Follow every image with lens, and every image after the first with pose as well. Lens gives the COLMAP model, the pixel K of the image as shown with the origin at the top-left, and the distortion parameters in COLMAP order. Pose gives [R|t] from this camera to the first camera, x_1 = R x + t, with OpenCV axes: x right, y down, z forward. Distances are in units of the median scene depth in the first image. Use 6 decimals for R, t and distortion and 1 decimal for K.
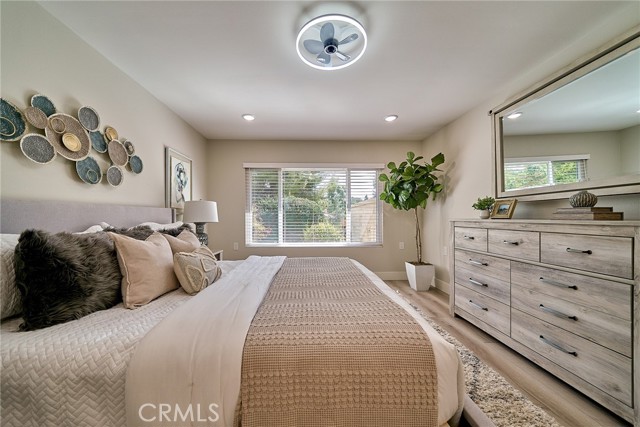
lens RADIAL K [[226.4, 0, 300.8], [0, 226.4, 219.8], [0, 0, 1]] dist [0.004817, -0.000591]
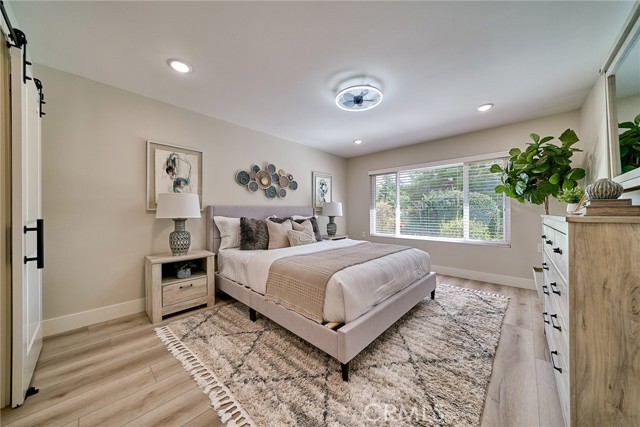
lens RADIAL K [[216.2, 0, 325.2], [0, 216.2, 213.5], [0, 0, 1]] dist [0.007150, 0.000043]
pose [[0.725559, 0.001532, -0.688159, 0.778813], [-0.008013, 0.999949, -0.006223, 0.004322], [0.688114, 0.010029, 0.725533, -0.154175]]
